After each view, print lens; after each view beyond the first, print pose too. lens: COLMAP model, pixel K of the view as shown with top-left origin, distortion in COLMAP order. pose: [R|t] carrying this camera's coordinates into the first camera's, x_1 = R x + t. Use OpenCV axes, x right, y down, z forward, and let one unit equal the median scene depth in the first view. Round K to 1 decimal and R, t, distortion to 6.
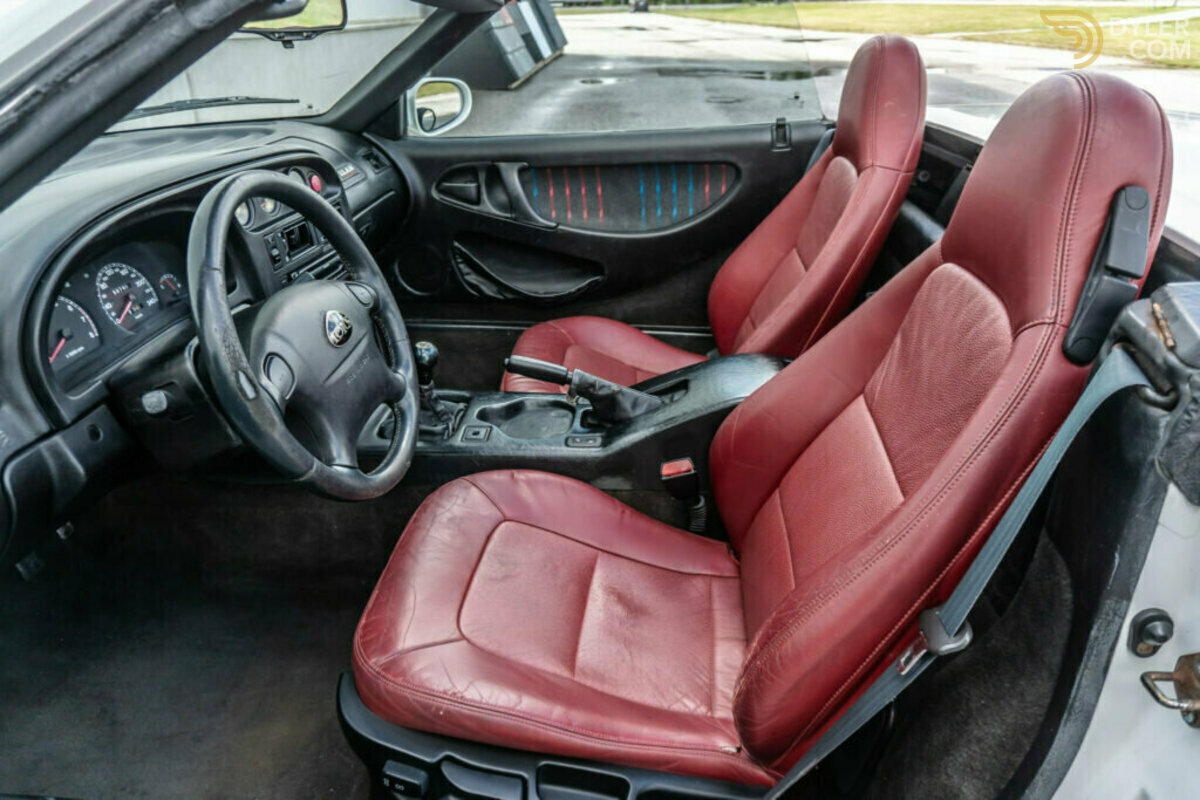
lens RADIAL K [[826.5, 0, 604.1], [0, 826.5, 396.1], [0, 0, 1]] dist [-0.011061, 0.003765]
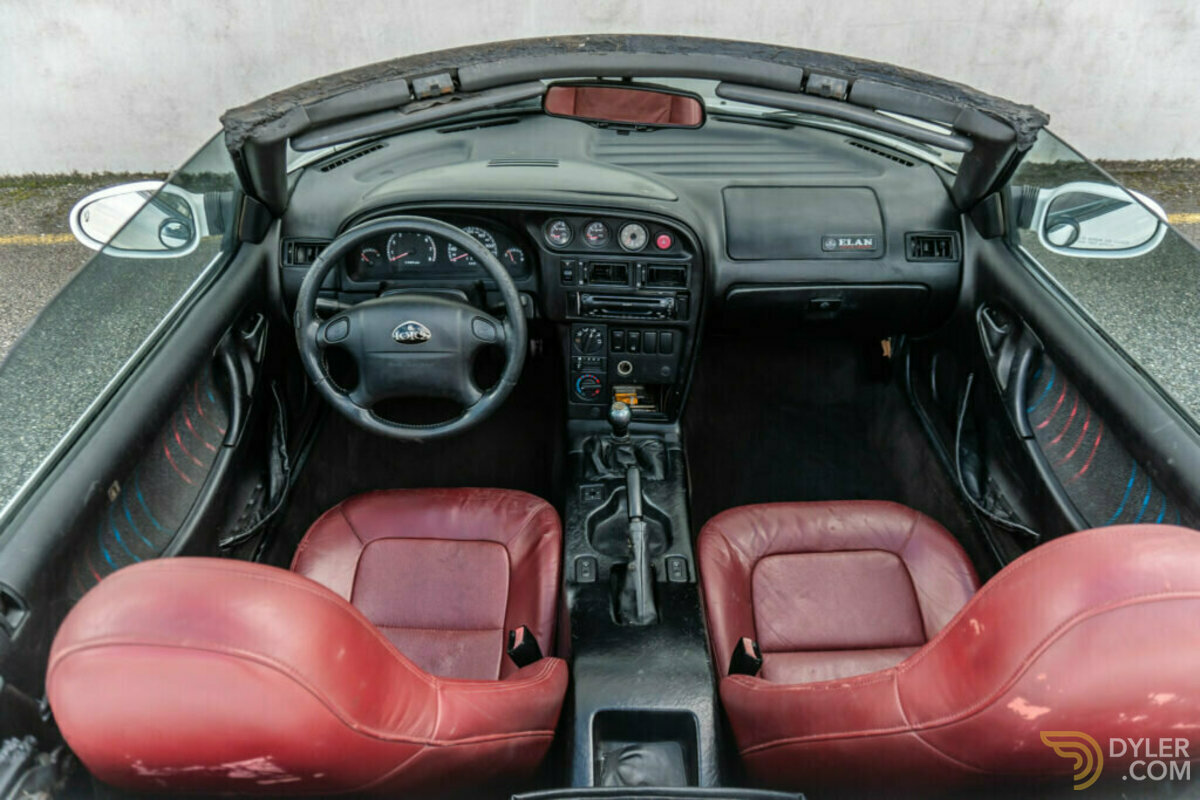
lens RADIAL K [[826.5, 0, 601.0], [0, 826.5, 400.5], [0, 0, 1]] dist [-0.011061, 0.003765]
pose [[0.095658, 0.601312, -0.793268, 0.707066], [-0.437234, 0.741310, 0.509202, -0.670386], [0.894246, 0.298135, 0.333826, 0.645838]]
